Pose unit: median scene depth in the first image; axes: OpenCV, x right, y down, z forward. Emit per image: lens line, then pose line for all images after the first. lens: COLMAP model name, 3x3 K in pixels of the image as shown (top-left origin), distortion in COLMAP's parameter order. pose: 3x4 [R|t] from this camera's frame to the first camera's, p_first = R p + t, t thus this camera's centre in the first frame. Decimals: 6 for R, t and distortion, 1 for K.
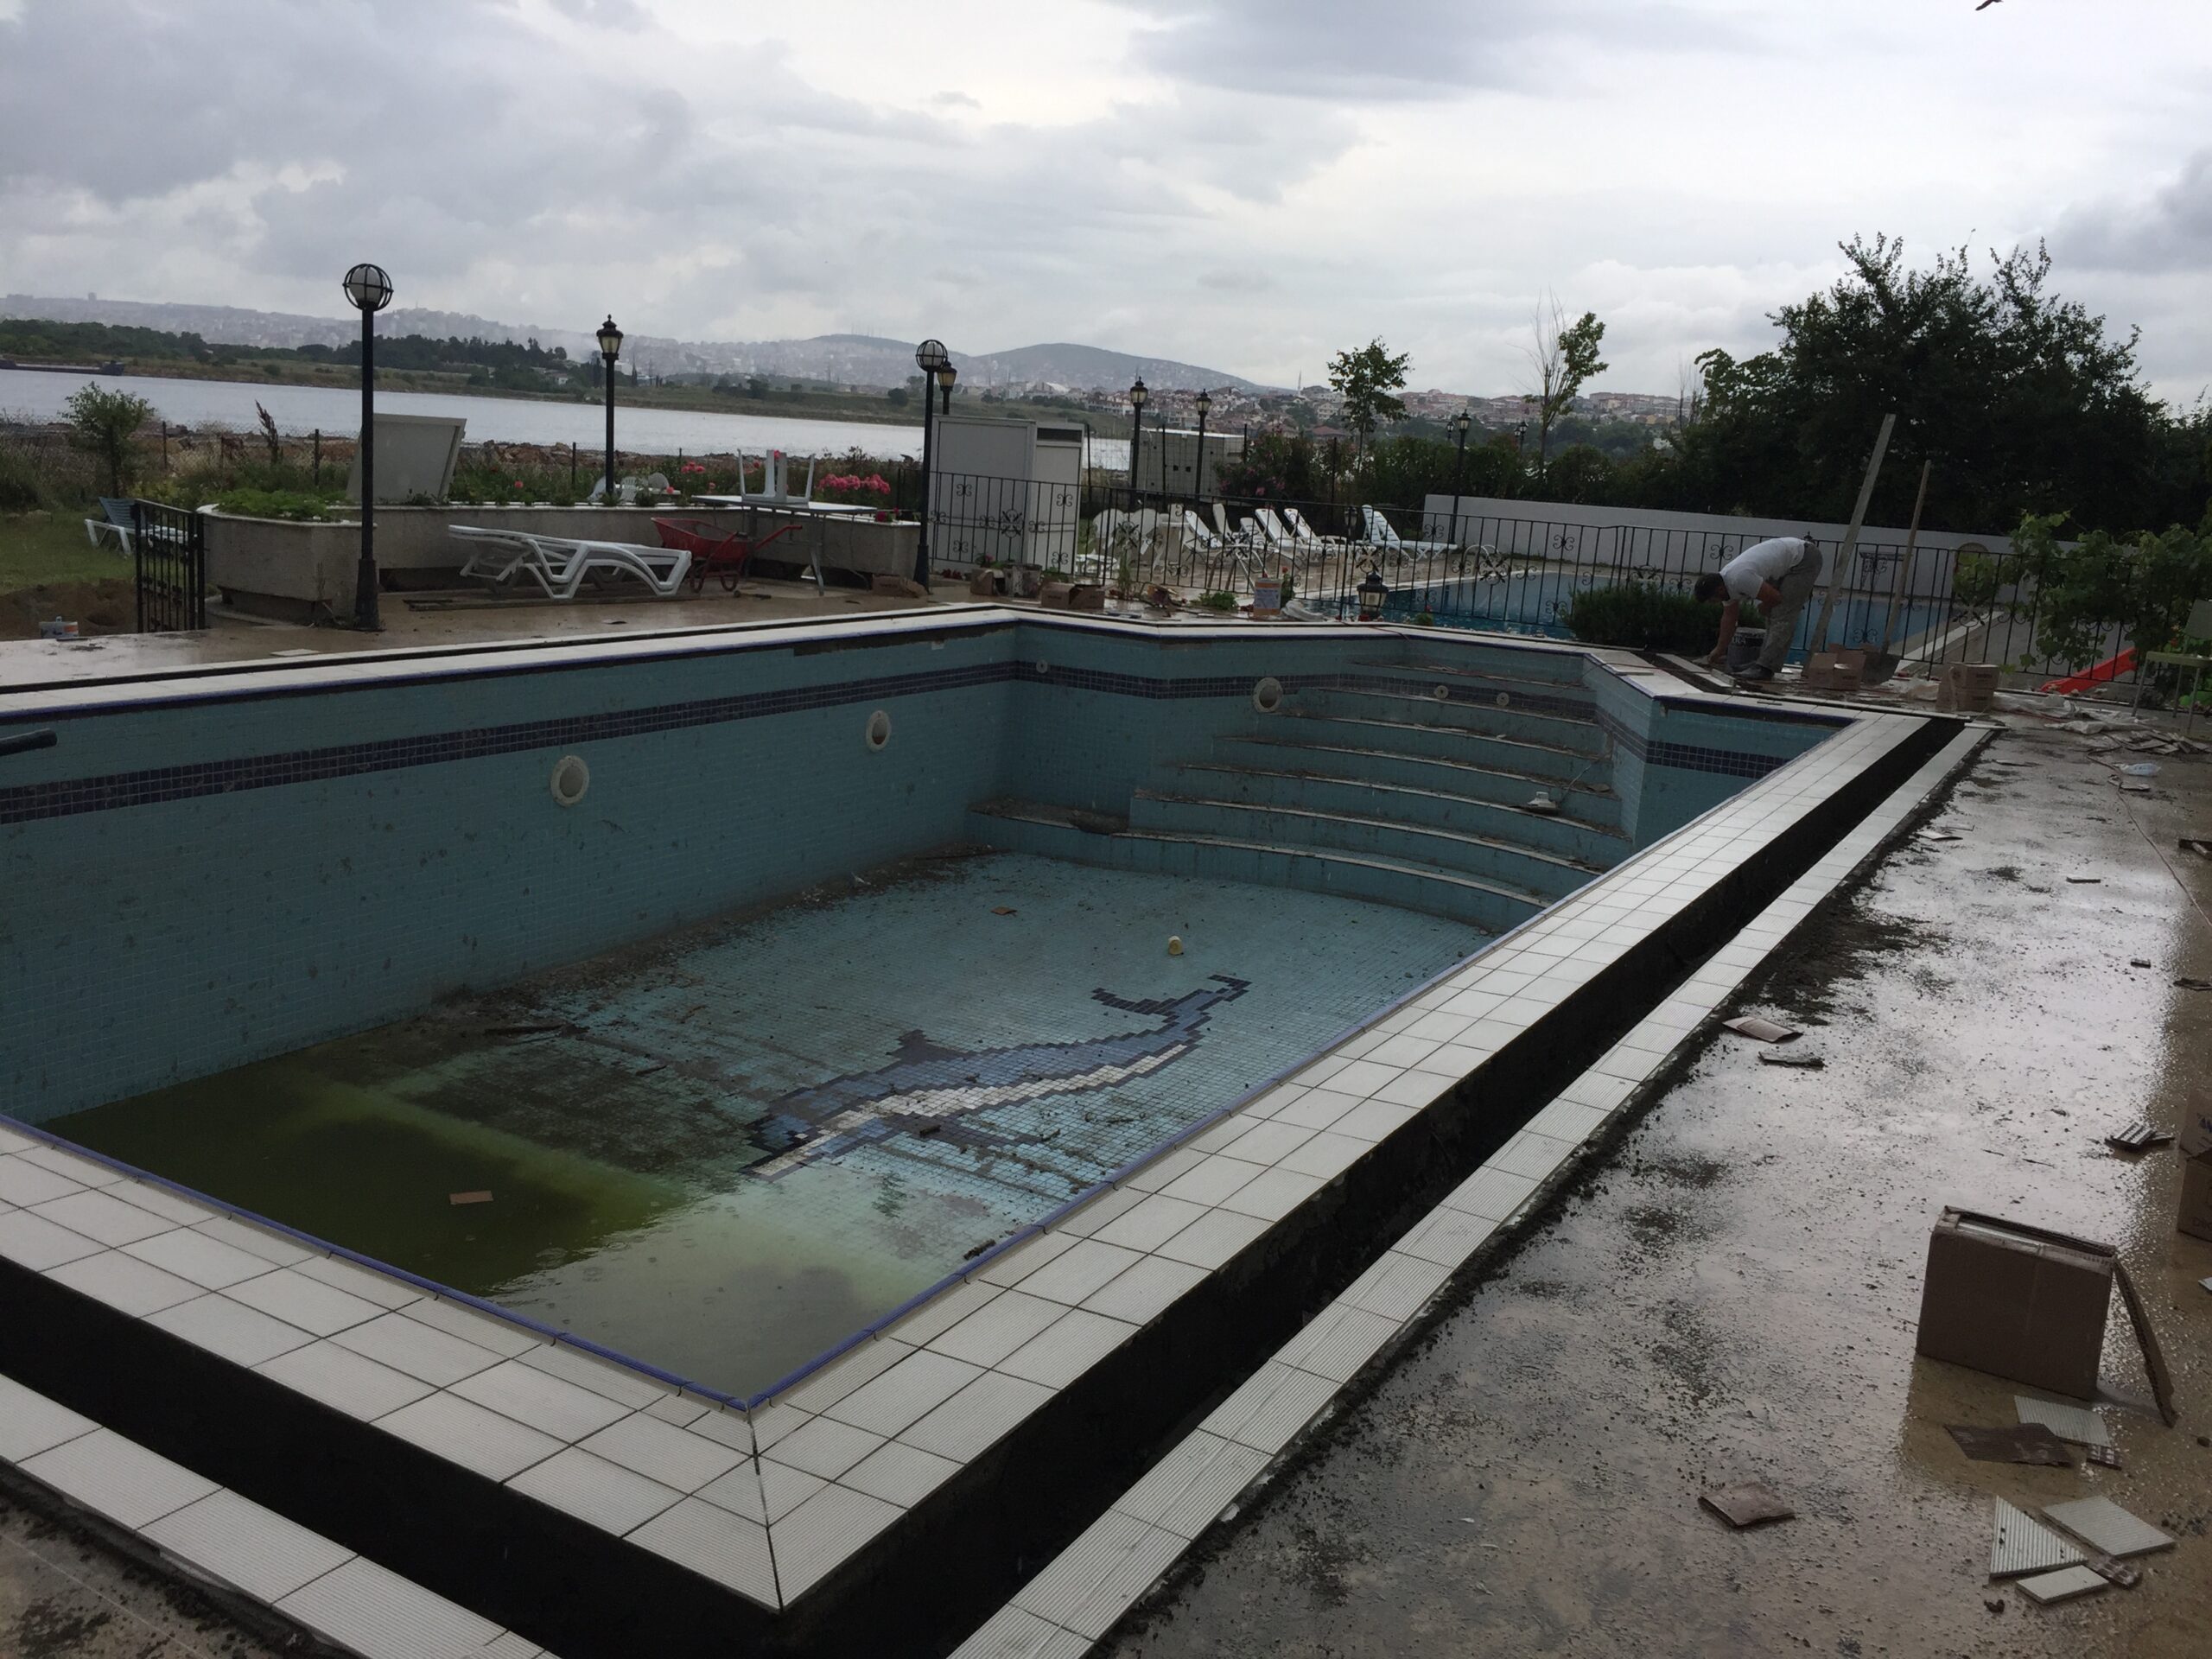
lens RADIAL K [[1895.7, 0, 1086.4], [0, 1895.7, 827.7], [0, 0, 1]] dist [0.073397, -0.112444]
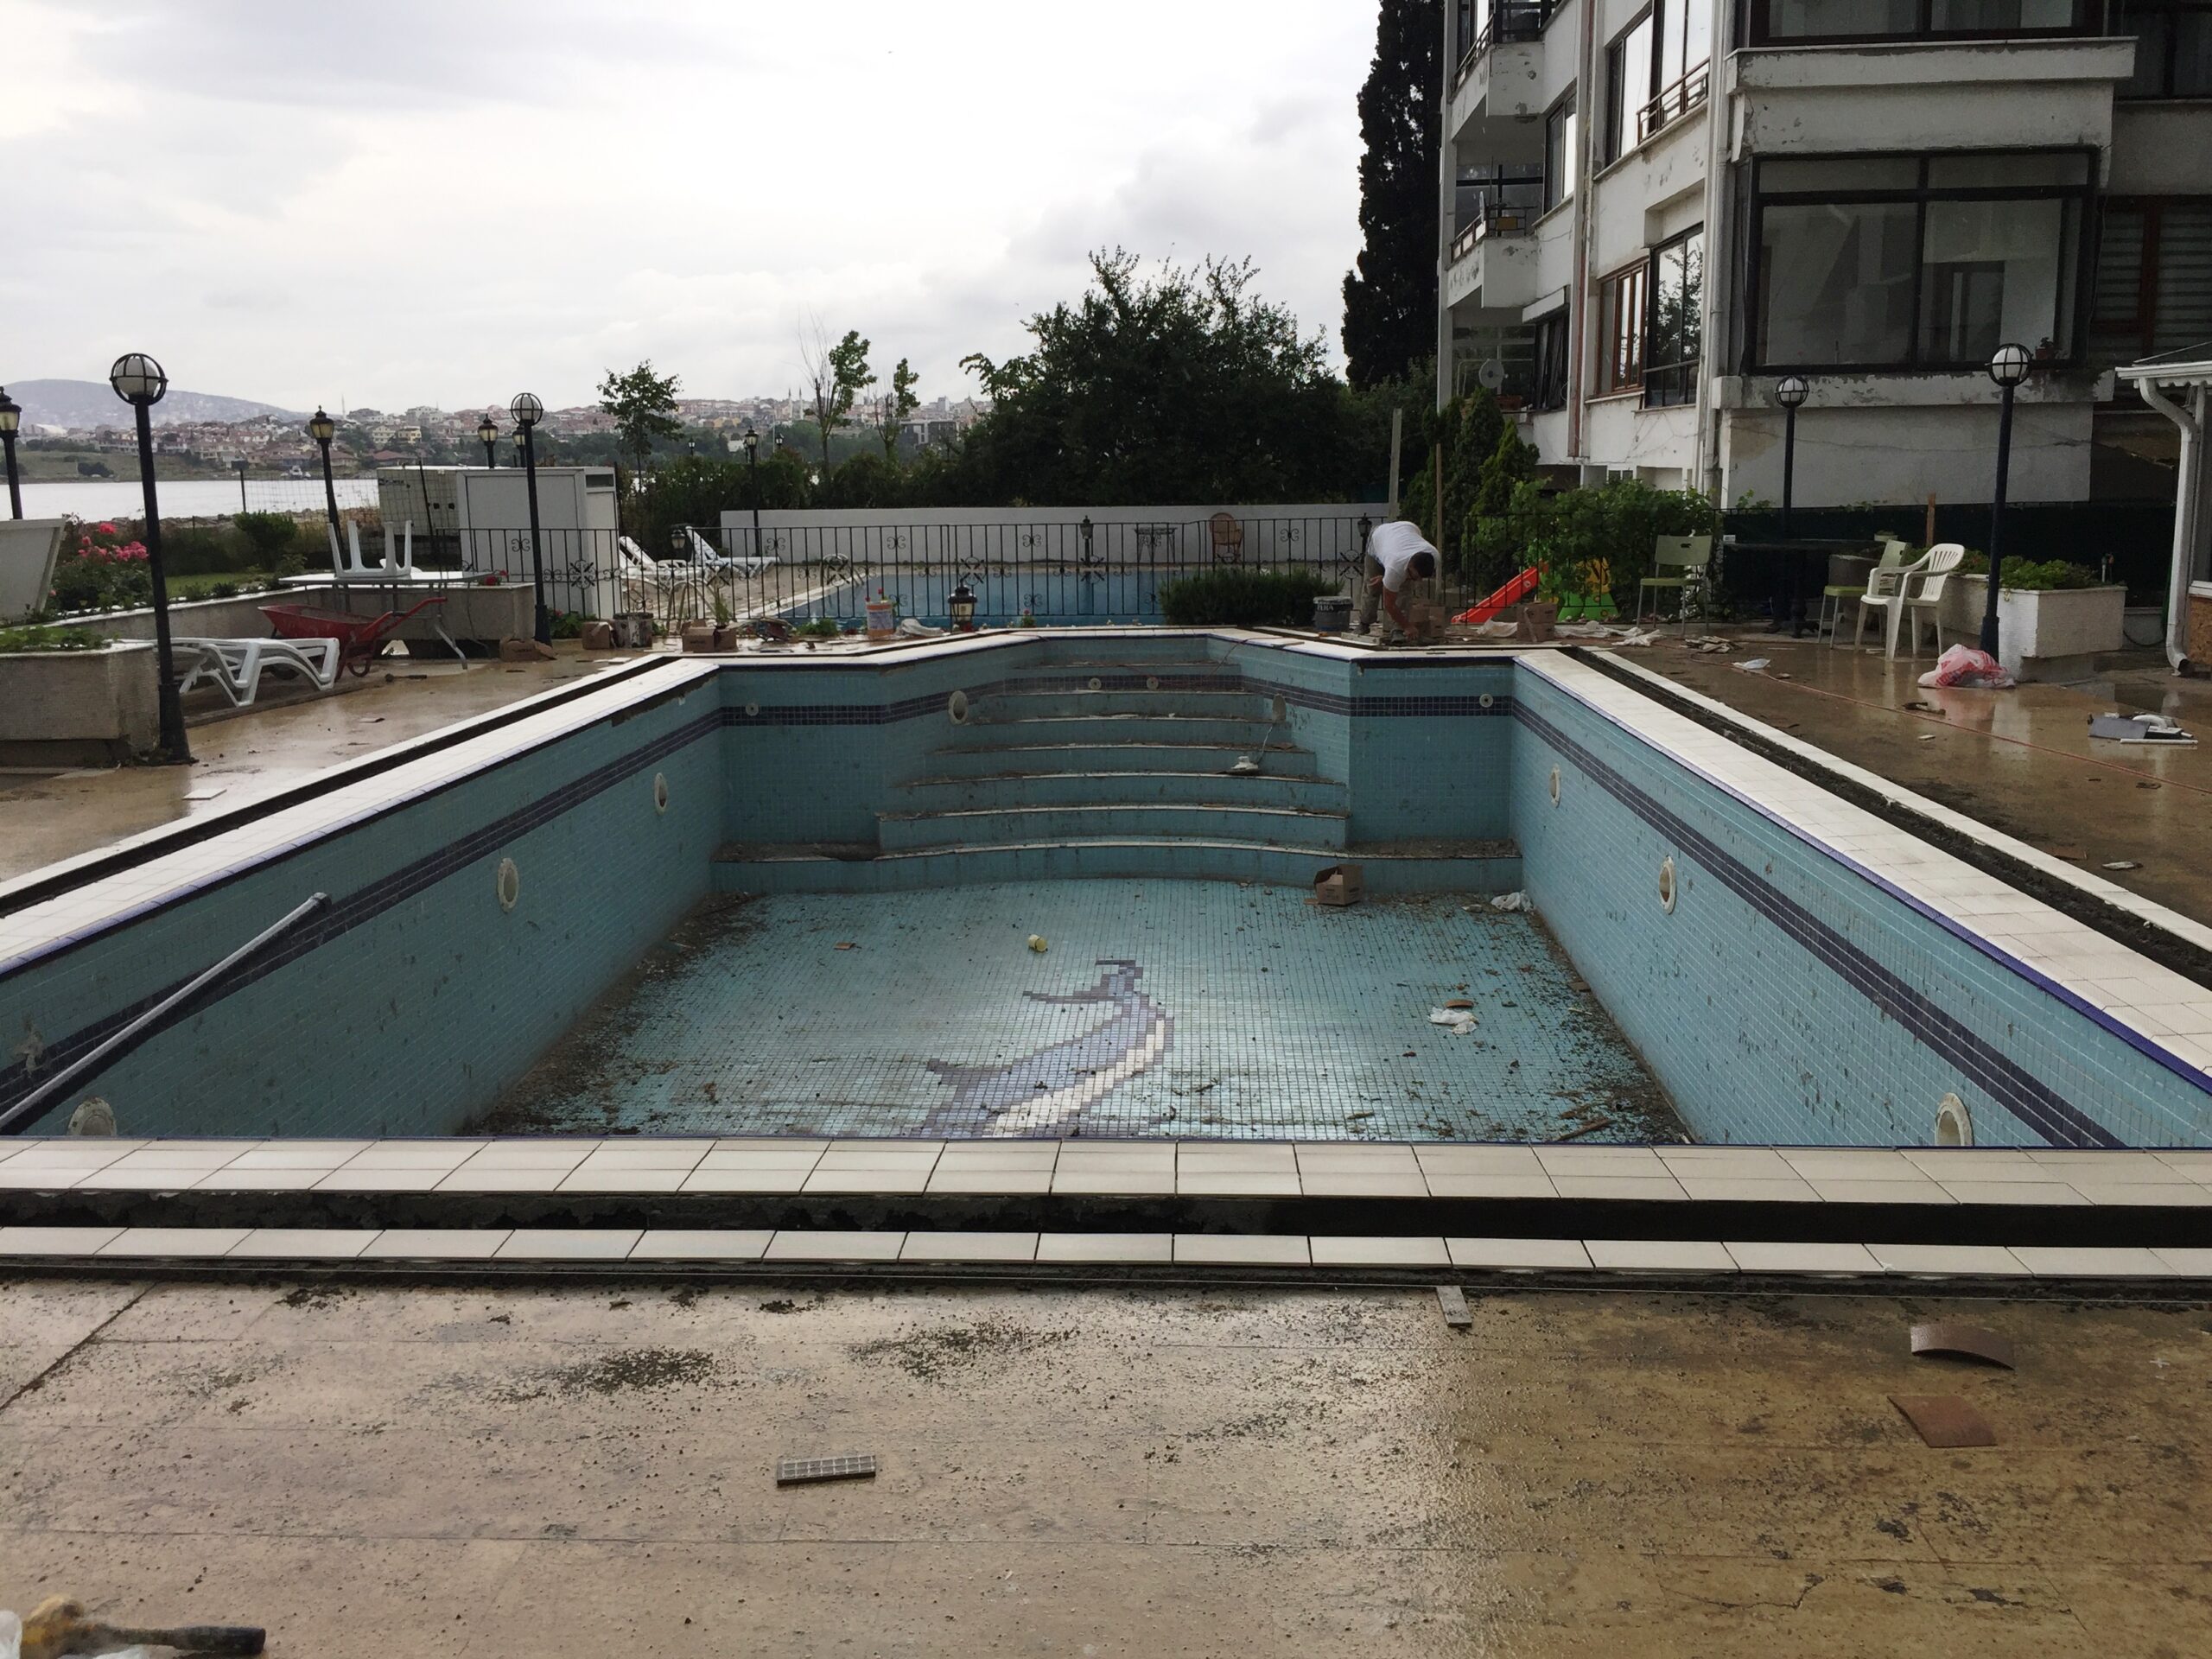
lens RADIAL K [[1895.7, 0, 1093.1], [0, 1895.7, 823.0], [0, 0, 1]] dist [0.073397, -0.112444]
pose [[0.886812, -0.160909, 0.433212, -0.316743], [0.163802, 0.986008, 0.030922, -0.027542], [-0.432126, 0.043539, 0.900762, 0.015935]]
